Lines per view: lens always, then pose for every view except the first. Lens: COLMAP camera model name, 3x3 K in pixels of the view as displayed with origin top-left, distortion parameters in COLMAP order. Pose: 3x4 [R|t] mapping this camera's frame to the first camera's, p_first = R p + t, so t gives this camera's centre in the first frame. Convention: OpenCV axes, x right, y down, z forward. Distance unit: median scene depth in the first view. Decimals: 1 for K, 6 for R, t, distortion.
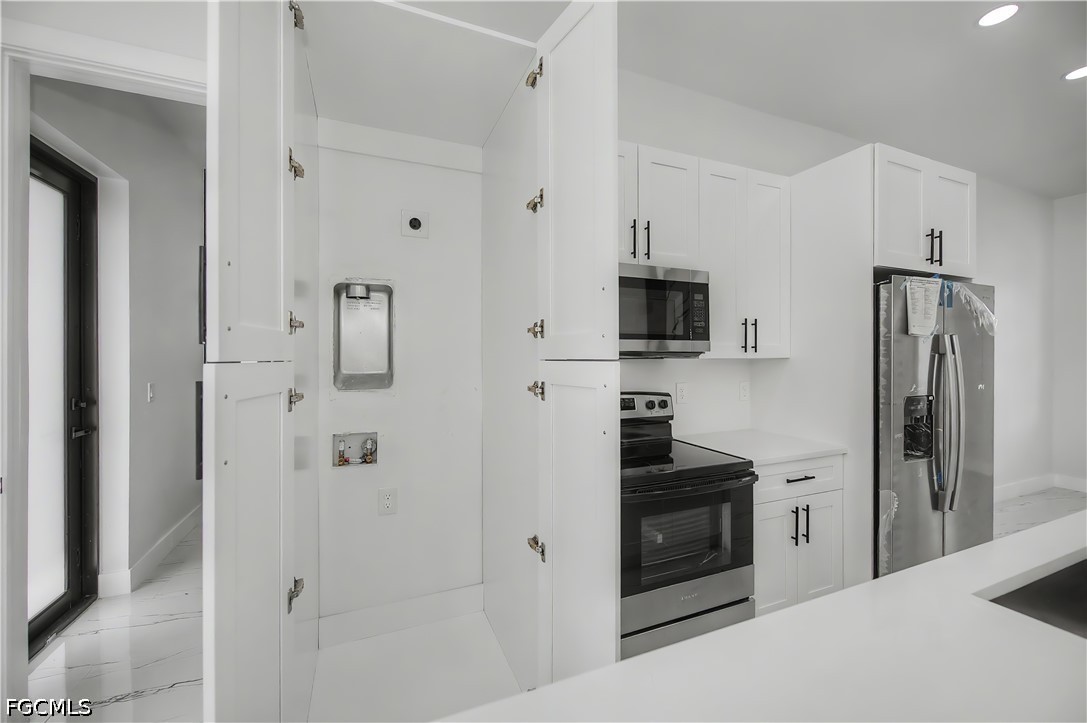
lens RADIAL K [[435.1, 0, 544.8], [0, 435.1, 355.4], [0, 0, 1]] dist [0.003493, -0.002408]
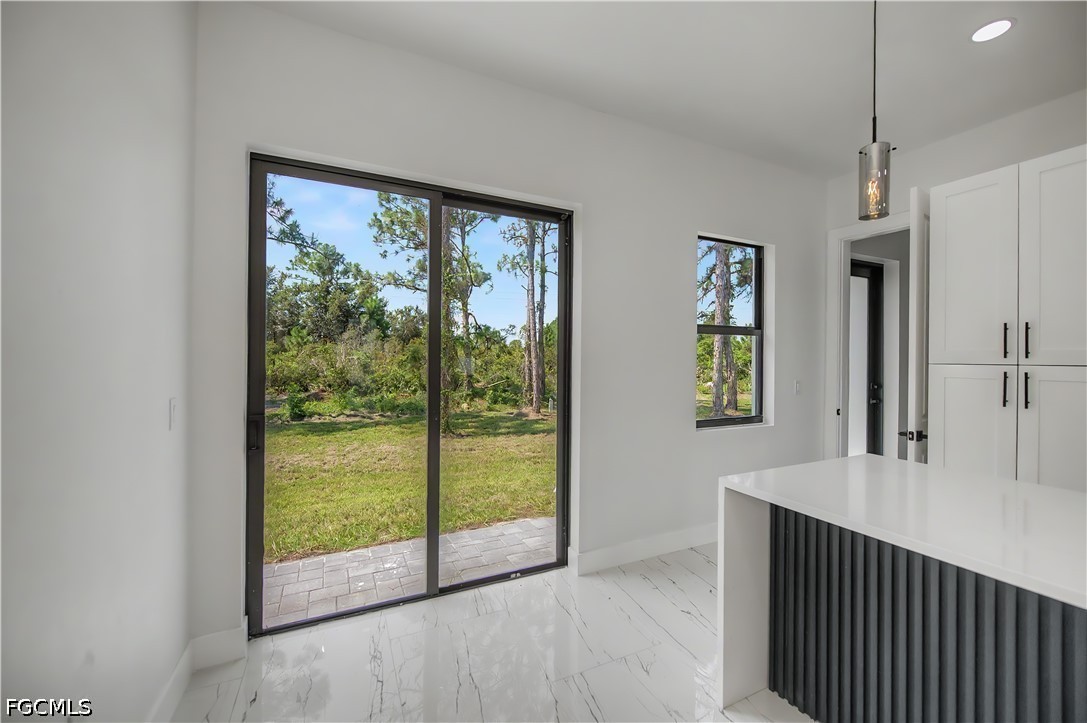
lens RADIAL K [[435.1, 0, 545.6], [0, 435.1, 358.1], [0, 0, 1]] dist [0.003493, -0.002408]
pose [[0.047860, -0.001124, -0.998853, 0.811337], [0.001353, 0.999999, -0.001061, -0.014714], [0.998853, -0.001301, 0.047861, -0.563101]]
